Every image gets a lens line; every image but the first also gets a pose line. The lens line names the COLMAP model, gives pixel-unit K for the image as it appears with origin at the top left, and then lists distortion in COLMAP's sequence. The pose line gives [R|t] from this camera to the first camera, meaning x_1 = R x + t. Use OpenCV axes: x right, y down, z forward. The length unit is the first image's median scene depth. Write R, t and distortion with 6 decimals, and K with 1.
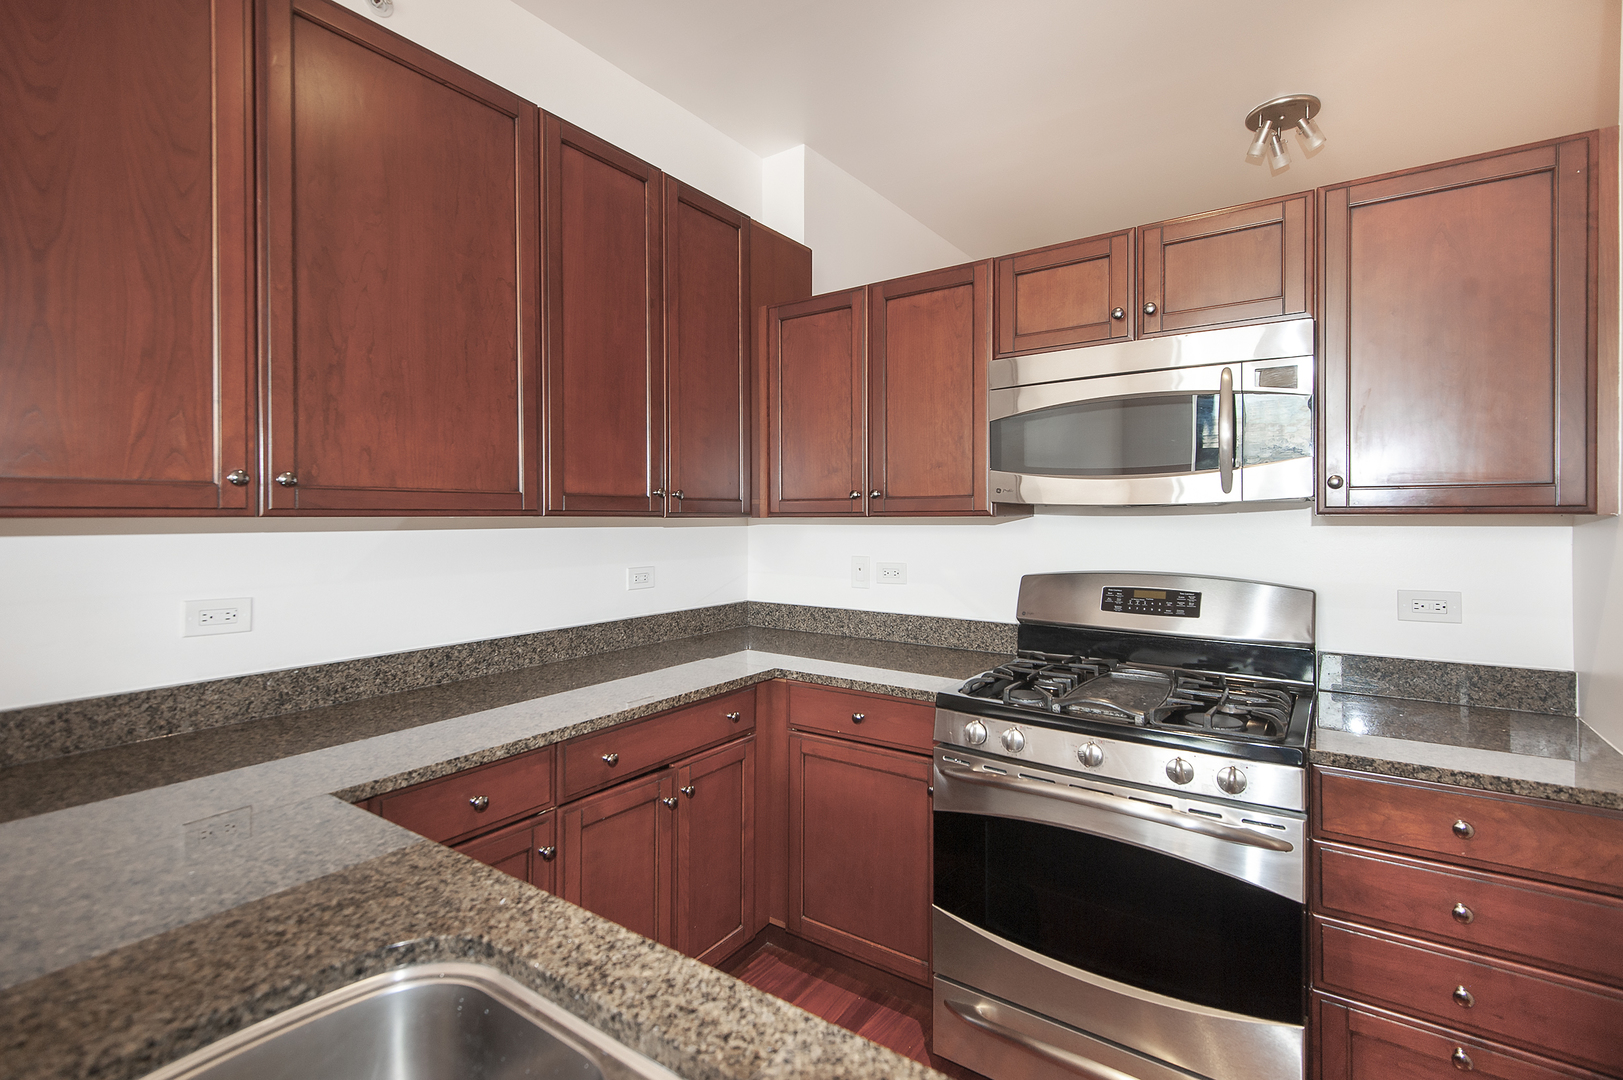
lens RADIAL K [[736.6, 0, 810.6], [0, 736.6, 516.4], [0, 0, 1]] dist [0.015449, -0.000629]
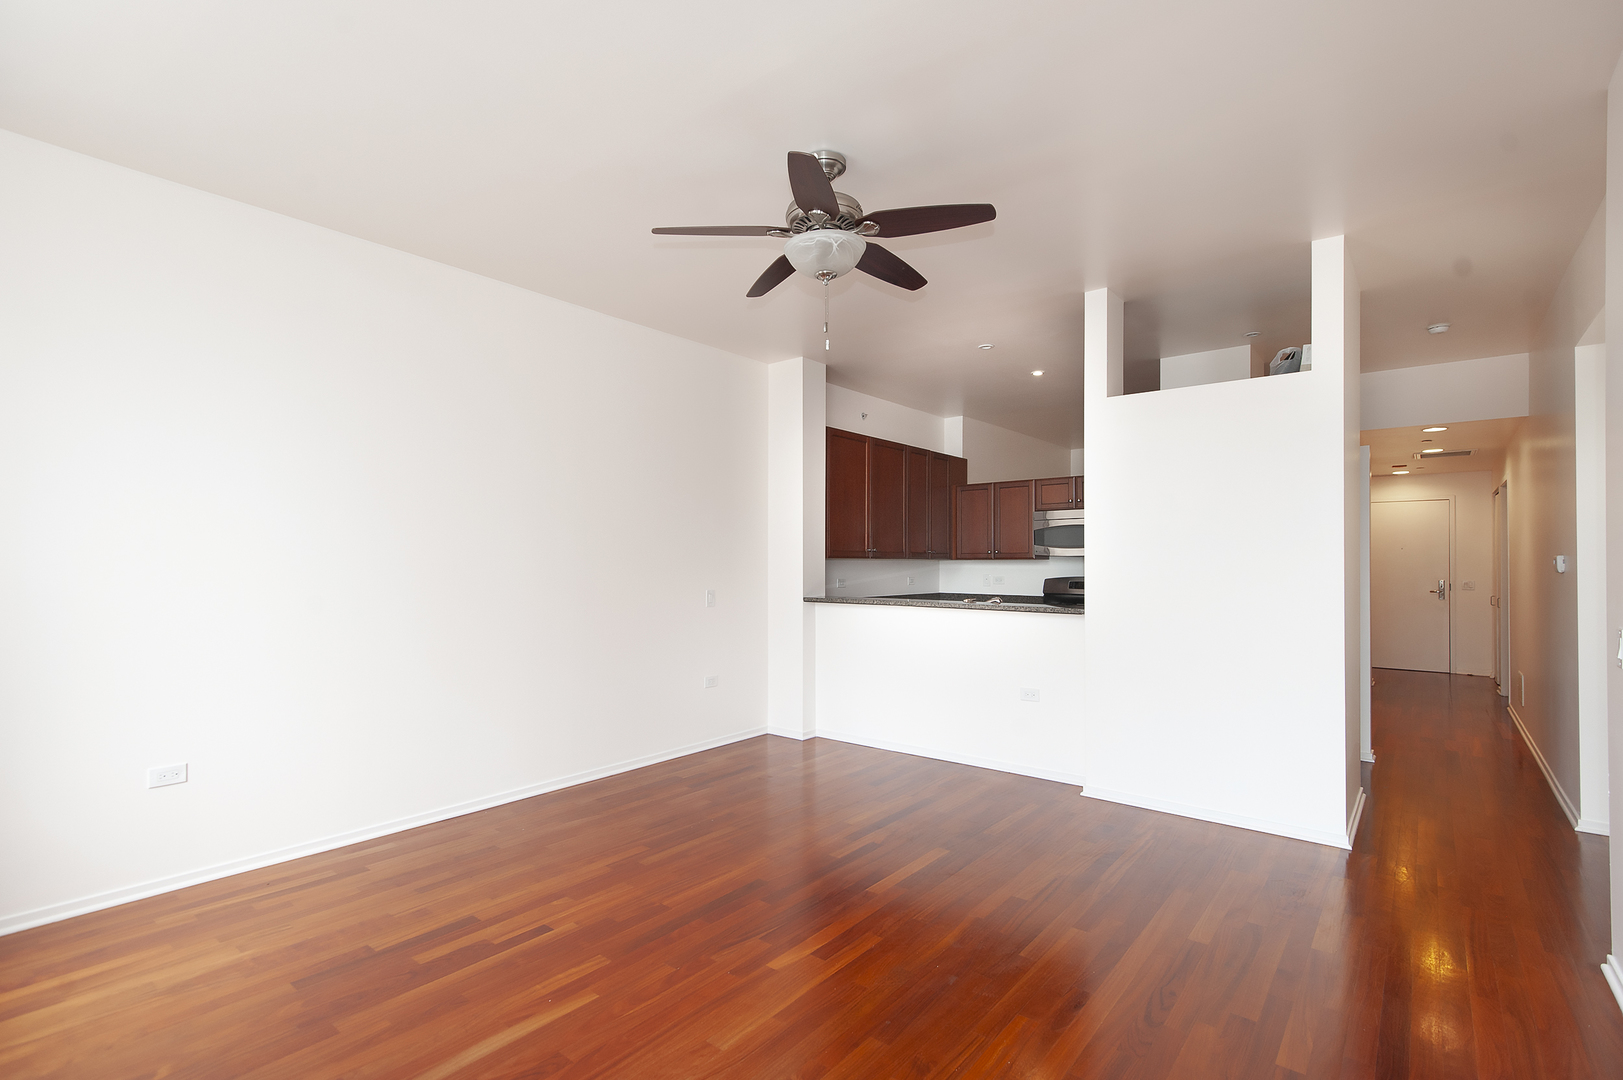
lens RADIAL K [[753.8, 0, 810.5], [0, 753.8, 559.7], [0, 0, 1]] dist [0.028388, -0.021422]
pose [[0.997859, 0.003671, -0.065304, -0.530918], [-0.004085, 0.999972, -0.006212, 0.026506], [0.065279, 0.006466, 0.997846, -2.434987]]
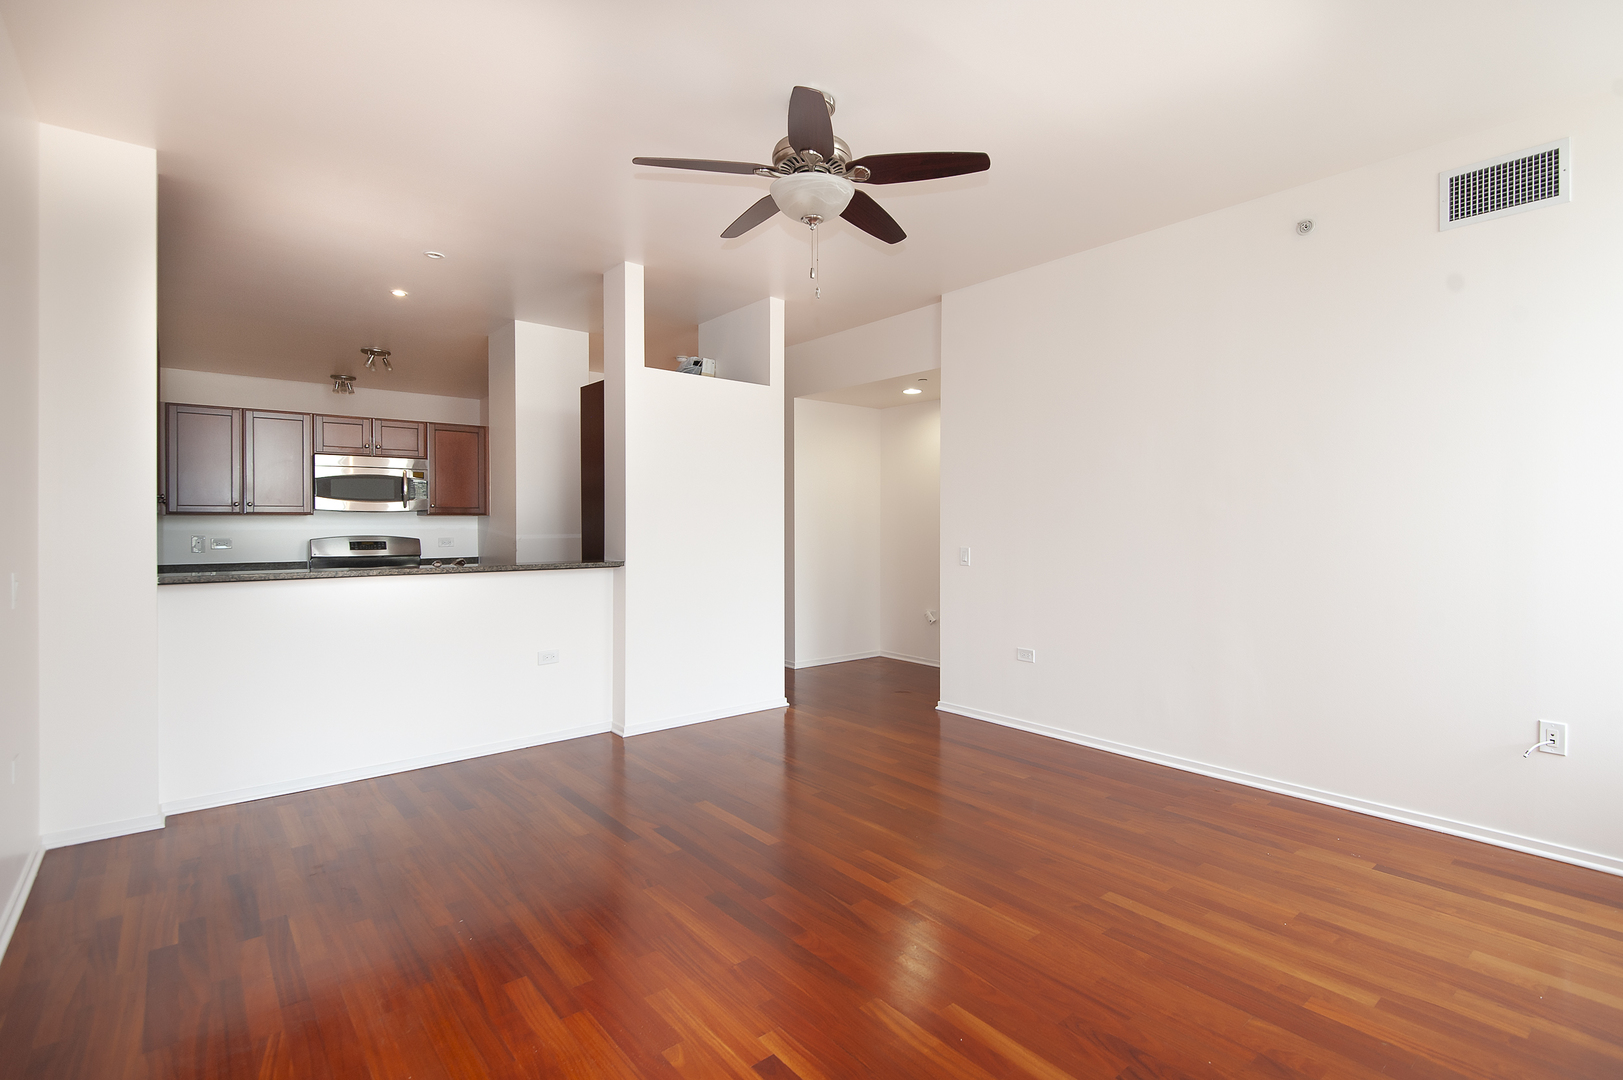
lens RADIAL K [[762.2, 0, 818.3], [0, 762.2, 529.9], [0, 0, 1]] dist [0.034295, -0.027669]
pose [[0.253856, -0.005707, 0.967225, -1.936078], [0.002664, 0.999983, 0.005201, 0.044558], [-0.967238, 0.001257, 0.253867, -1.406415]]
